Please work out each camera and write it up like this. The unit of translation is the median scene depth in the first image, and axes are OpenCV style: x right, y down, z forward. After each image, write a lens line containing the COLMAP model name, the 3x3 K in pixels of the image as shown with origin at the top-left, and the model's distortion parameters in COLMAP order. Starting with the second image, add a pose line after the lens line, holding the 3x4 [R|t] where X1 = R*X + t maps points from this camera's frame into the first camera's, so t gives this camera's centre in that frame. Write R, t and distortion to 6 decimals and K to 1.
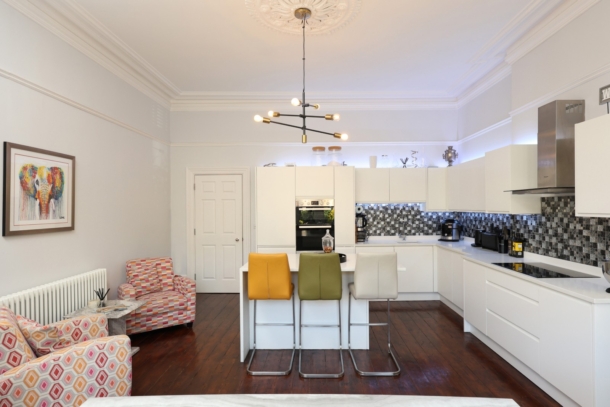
lens RADIAL K [[336.2, 0, 305.2], [0, 336.2, 207.2], [0, 0, 1]] dist [0.000535, 0.000931]
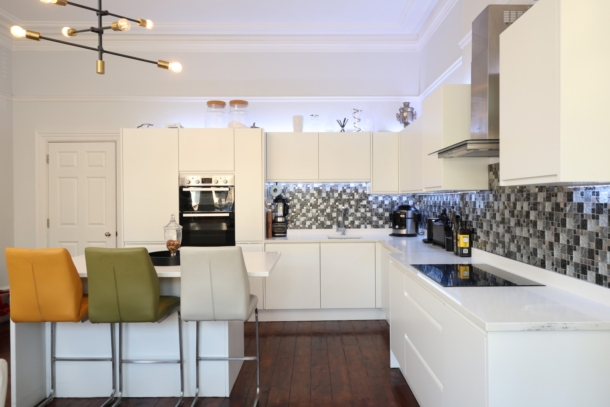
lens RADIAL K [[422.9, 0, 305.9], [0, 422.9, 201.8], [0, 0, 1]] dist [-0.000220, -0.000094]
pose [[0.999839, 0.002447, 0.017771, 0.305959], [-0.002527, 0.999987, 0.004491, 0.037292], [-0.017760, -0.004535, 0.999832, 0.166922]]
